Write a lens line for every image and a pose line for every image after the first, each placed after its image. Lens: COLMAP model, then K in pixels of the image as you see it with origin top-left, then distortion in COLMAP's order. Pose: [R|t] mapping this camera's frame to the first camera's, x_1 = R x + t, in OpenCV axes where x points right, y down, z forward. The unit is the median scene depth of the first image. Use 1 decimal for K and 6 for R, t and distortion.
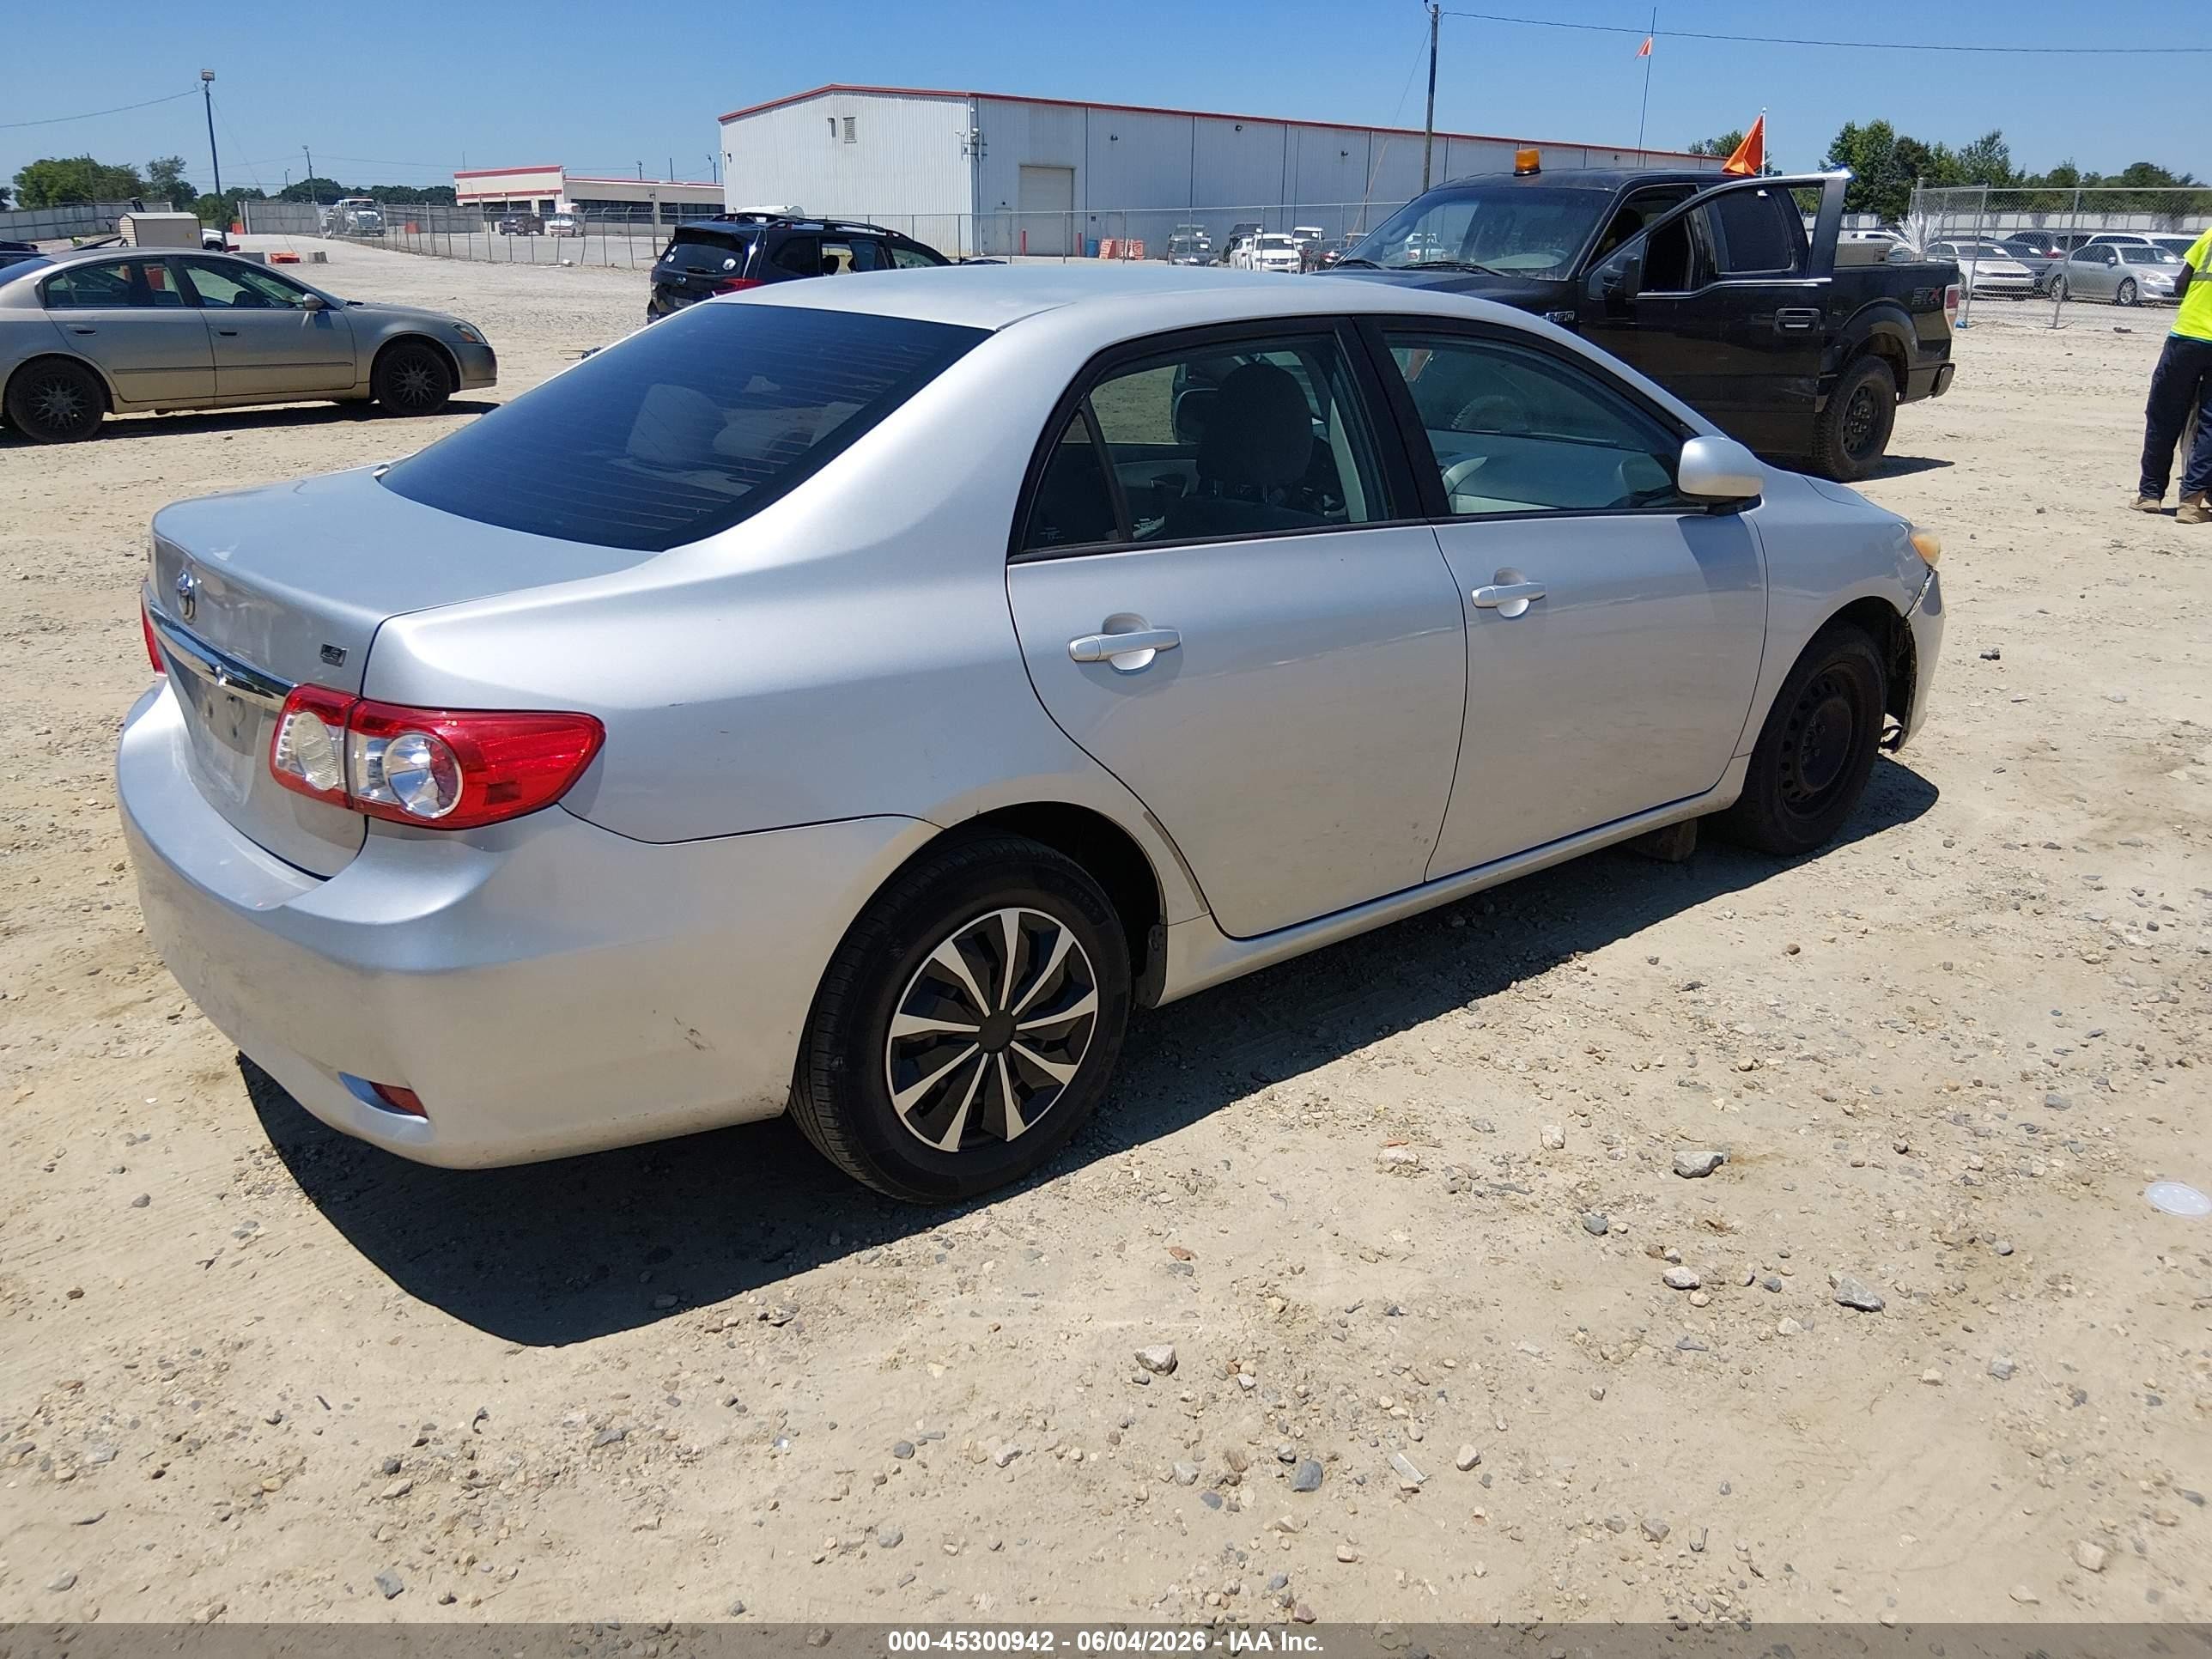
lens RADIAL K [[1681.3, 0, 1096.4], [0, 1681.3, 834.2], [0, 0, 1]] dist [0.041271, -0.084462]
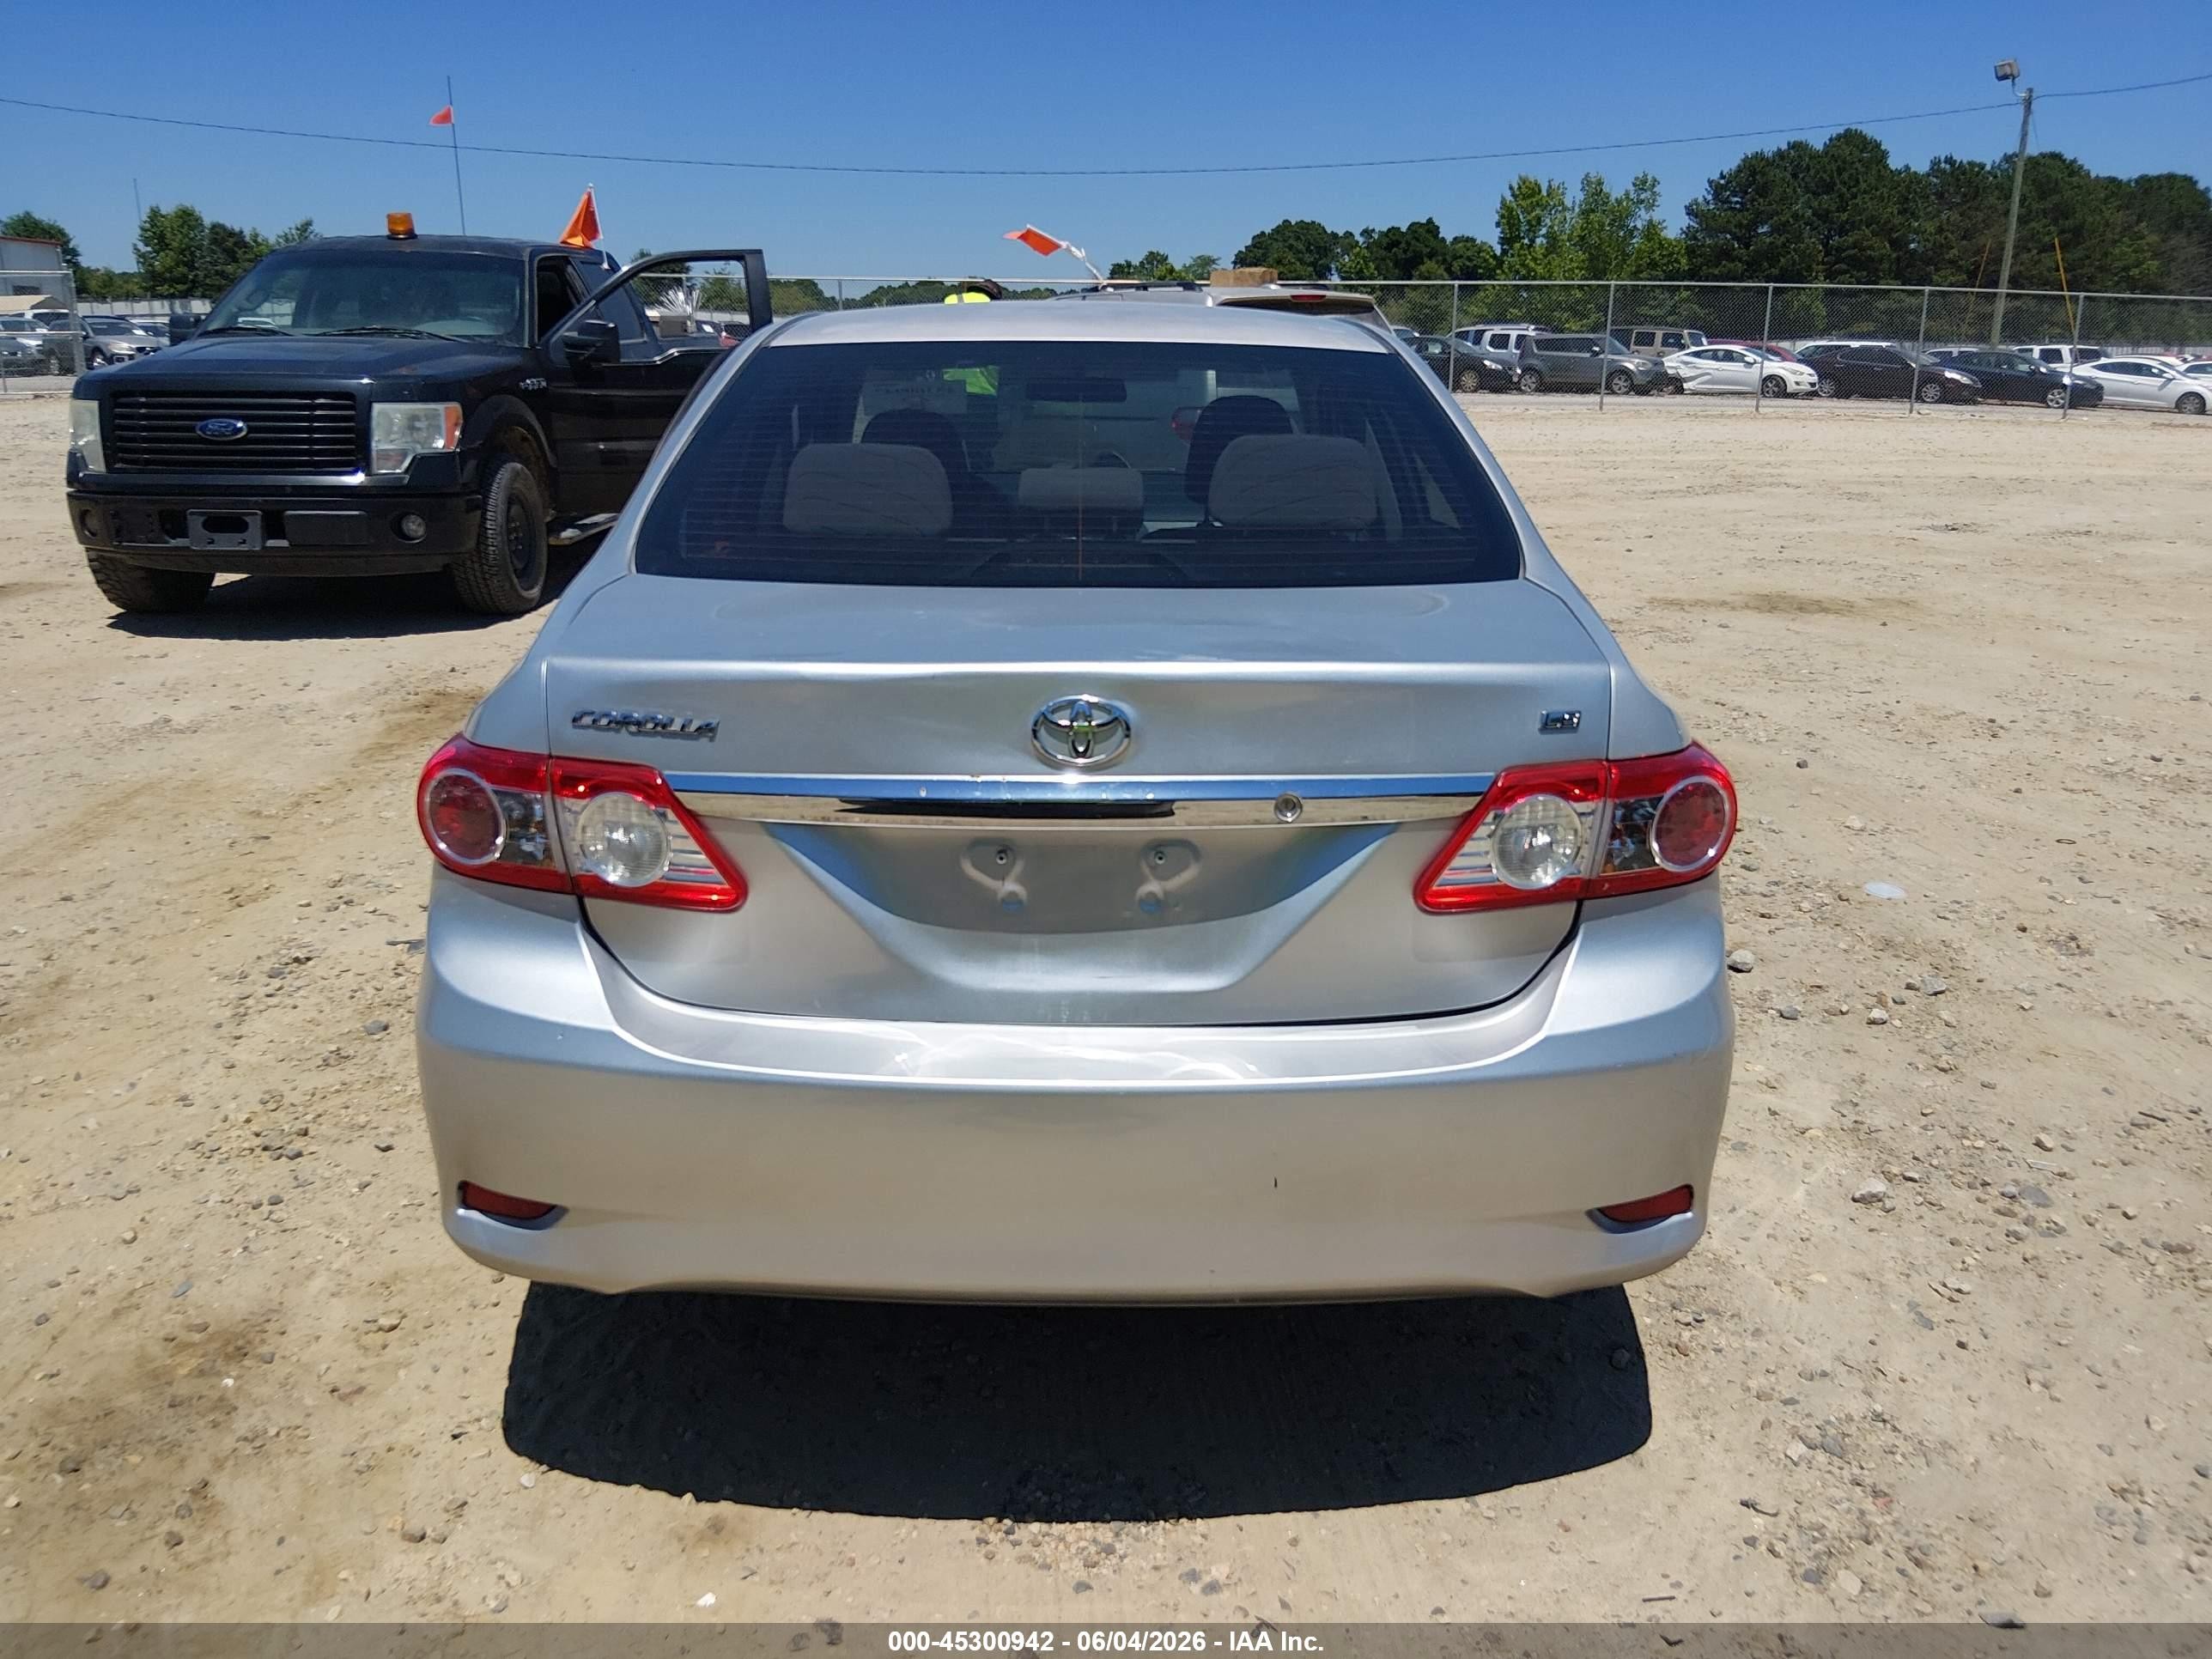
lens RADIAL K [[1681.3, 0, 1103.8], [0, 1681.3, 845.9], [0, 0, 1]] dist [0.041271, -0.084462]
pose [[0.621620, -0.227836, 0.749452, -0.284056], [0.257439, 0.963040, 0.079239, -0.039712], [-0.739806, 0.143682, 0.657299, 0.143730]]
